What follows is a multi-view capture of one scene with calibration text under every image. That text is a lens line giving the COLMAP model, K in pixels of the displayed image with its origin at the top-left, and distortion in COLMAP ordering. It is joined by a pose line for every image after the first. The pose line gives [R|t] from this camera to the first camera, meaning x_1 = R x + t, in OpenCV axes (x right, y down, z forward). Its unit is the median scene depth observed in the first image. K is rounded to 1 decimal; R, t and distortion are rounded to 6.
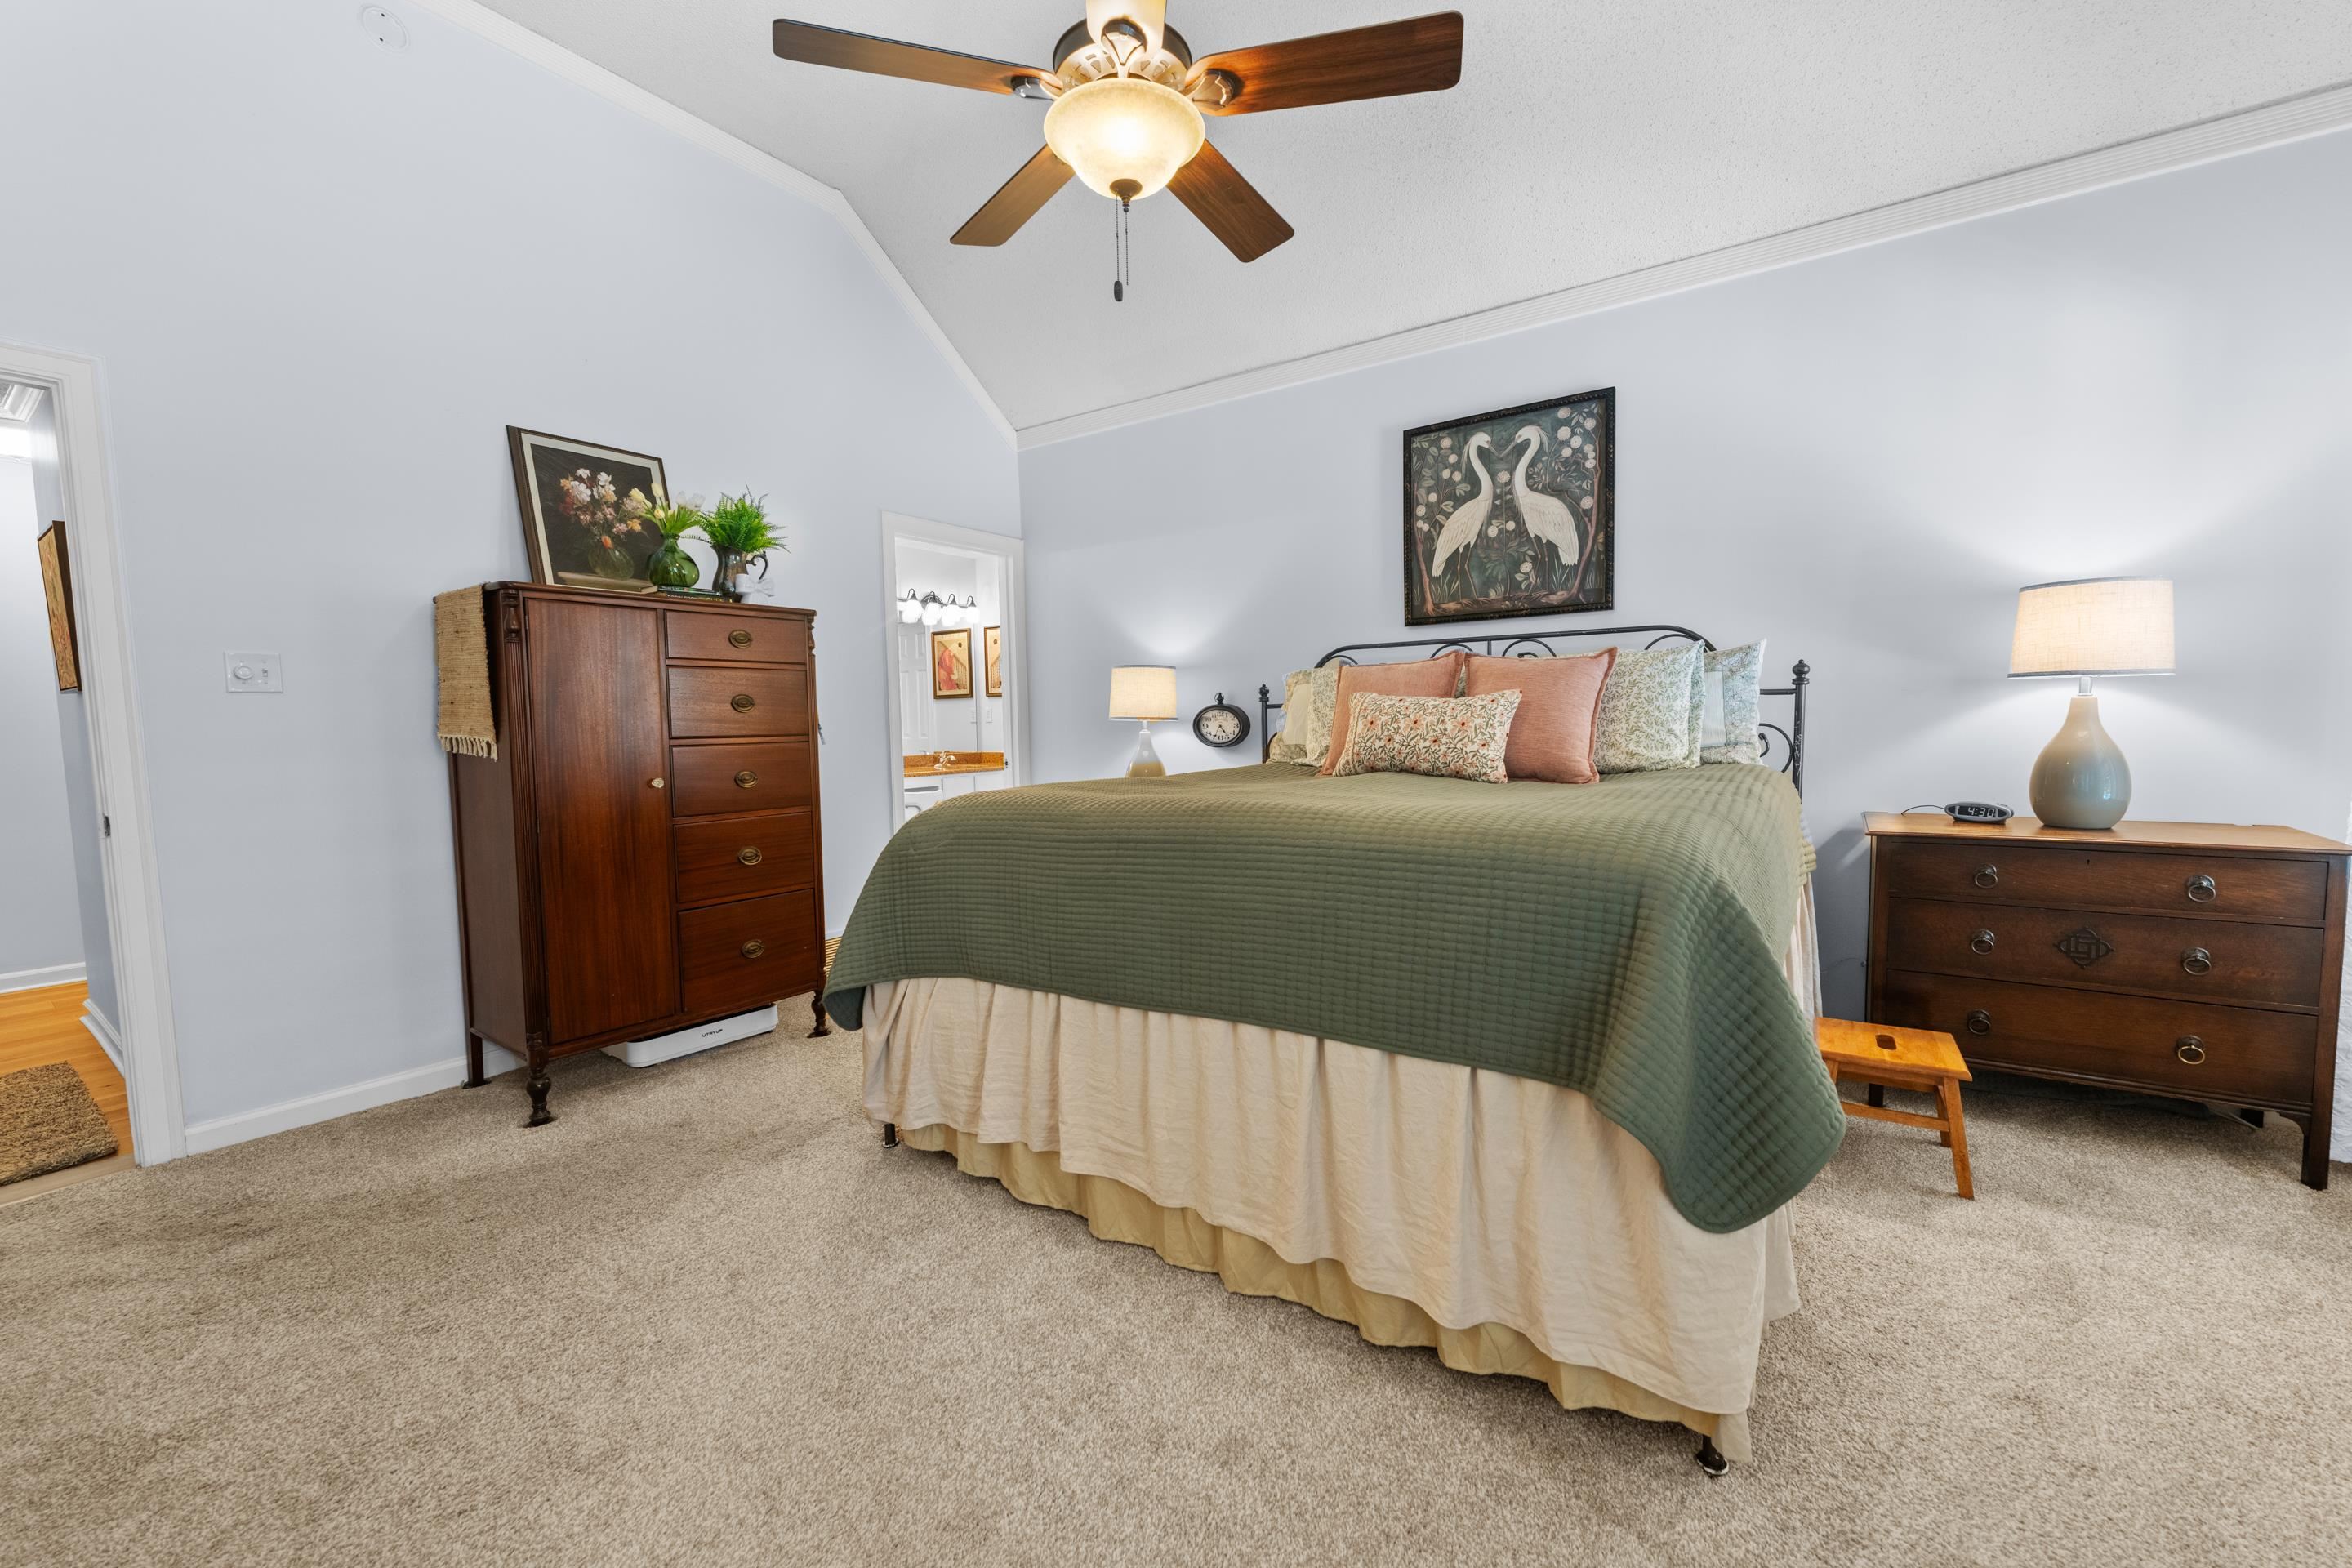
lens RADIAL K [[936.4, 0, 1166.4], [0, 936.4, 787.8], [0, 0, 1]] dist [0.001141, 0.000145]
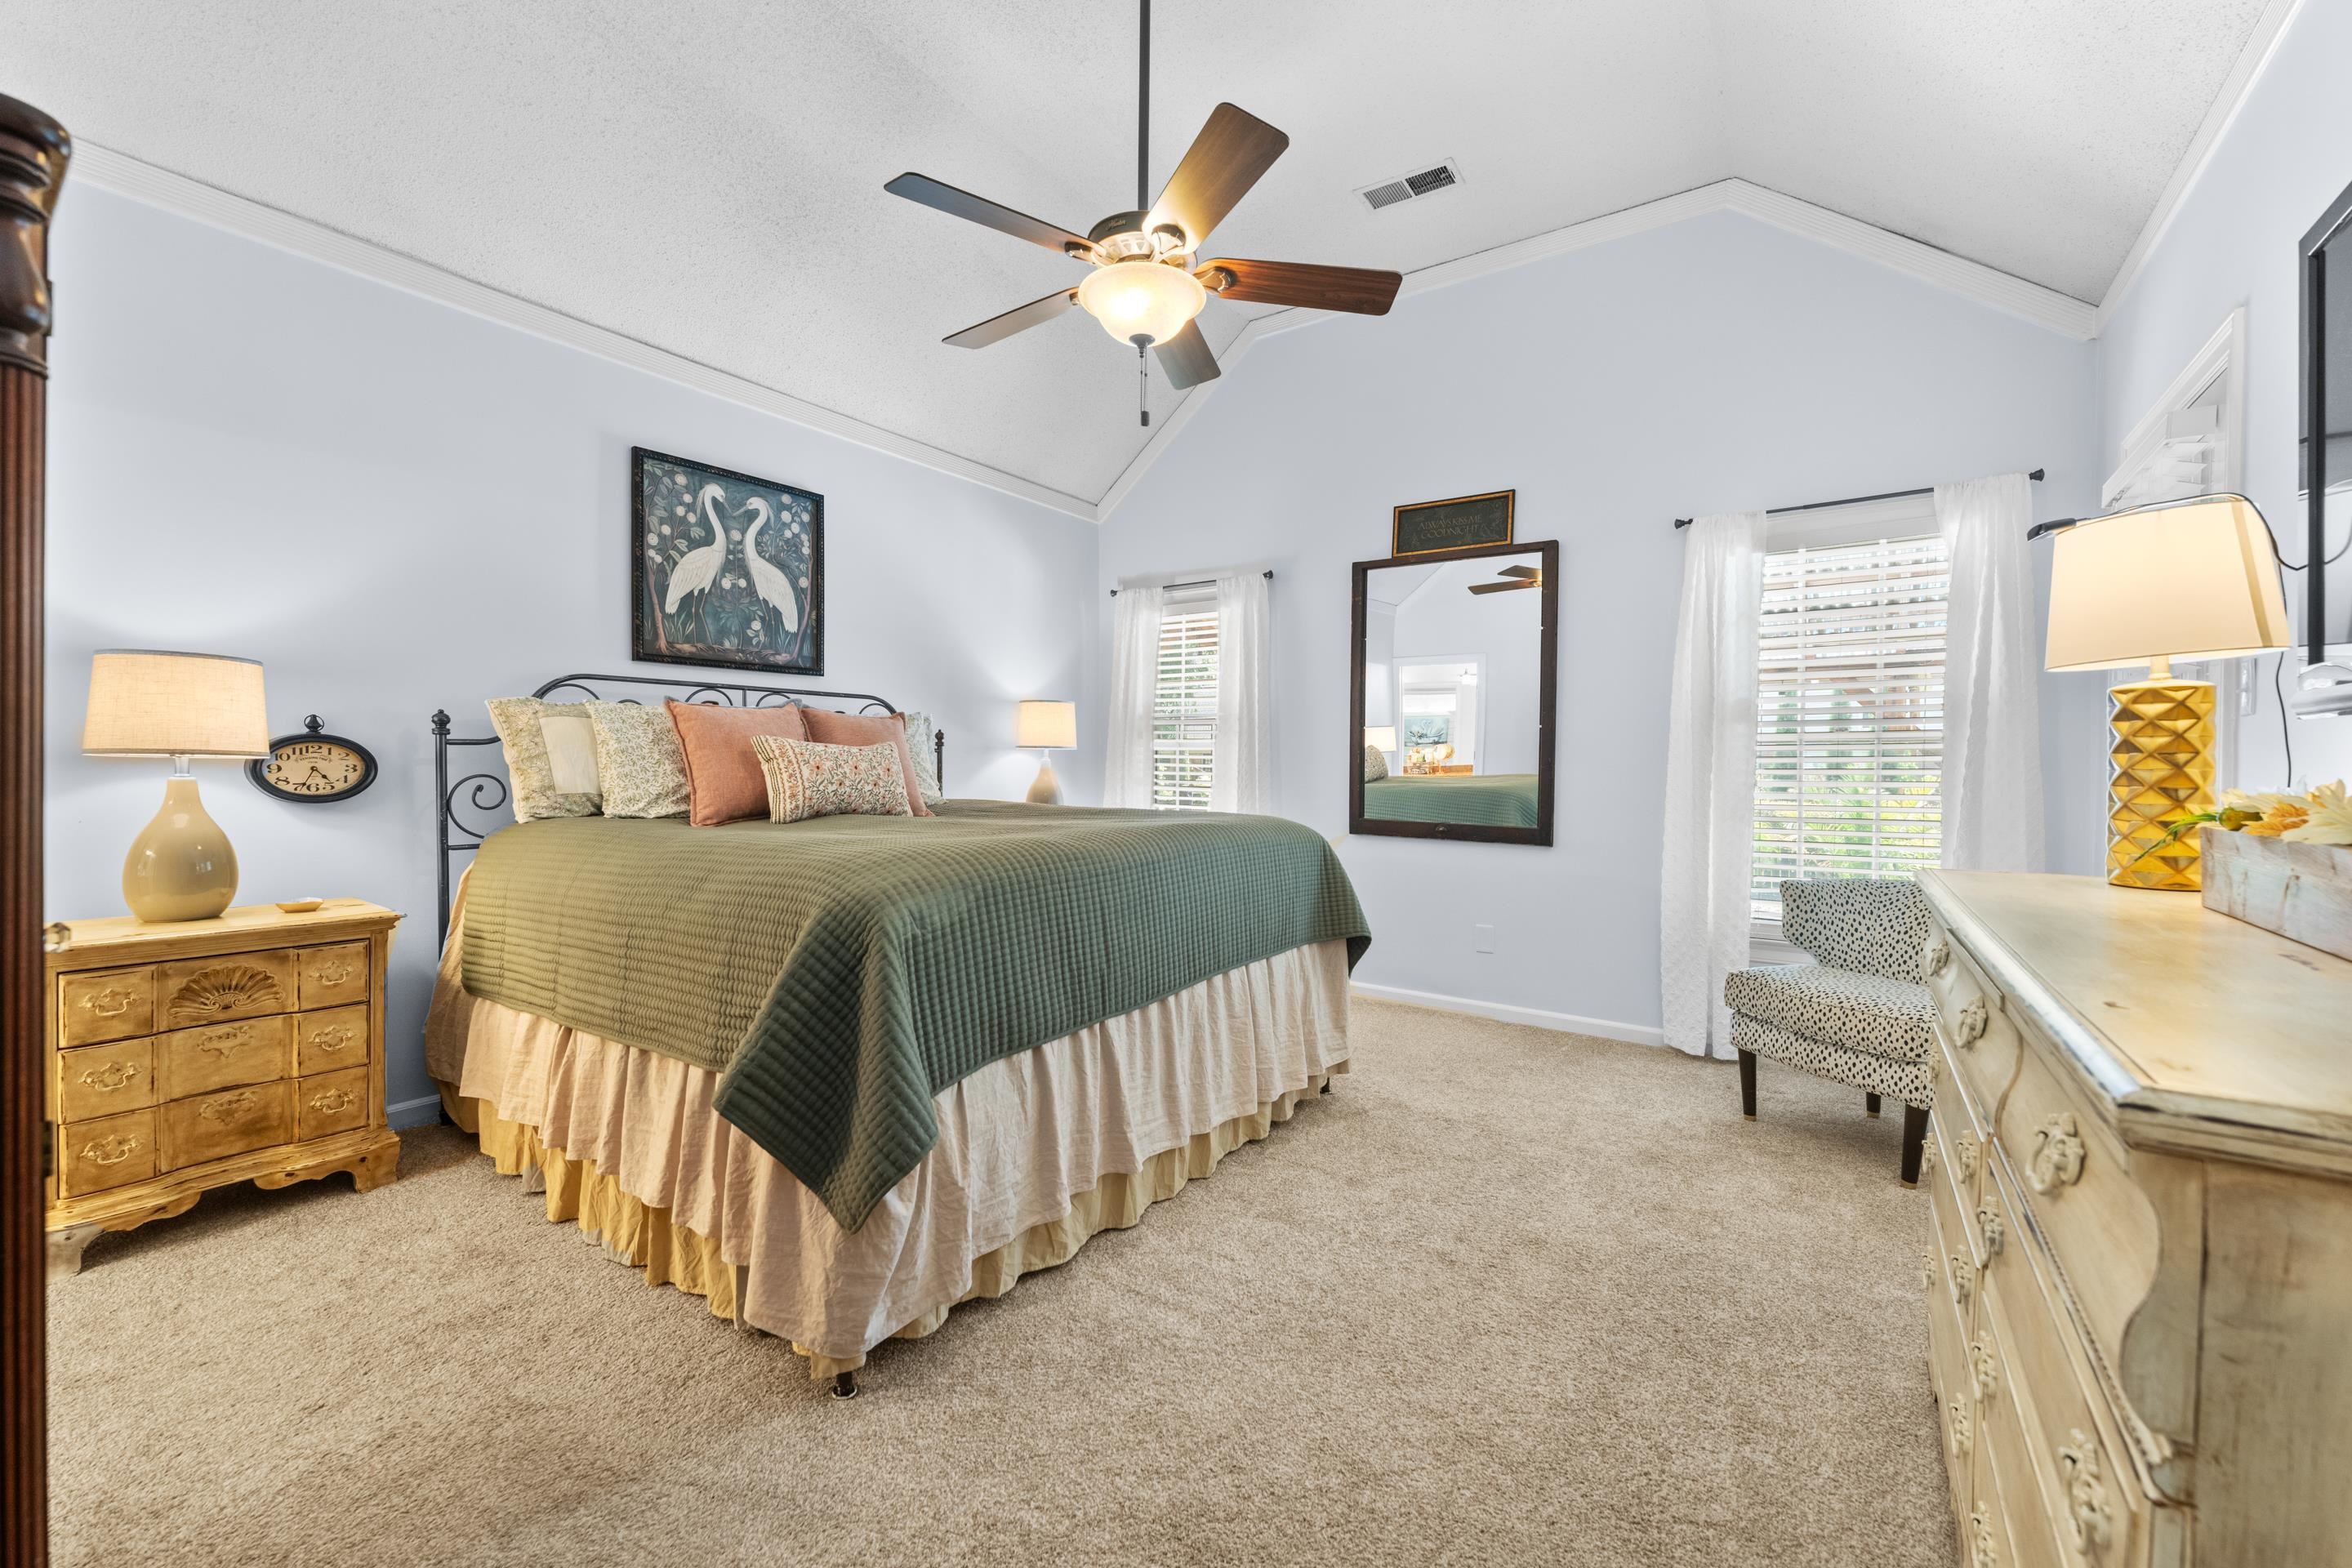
lens RADIAL K [[936.4, 0, 1166.4], [0, 936.4, 787.8], [0, 0, 1]] dist [0.001141, 0.000145]
pose [[0.004722, -0.009484, 0.999944, -0.698628], [0.063793, 0.997921, 0.009163, -0.028543], [-0.997952, 0.063746, 0.005317, 0.537067]]
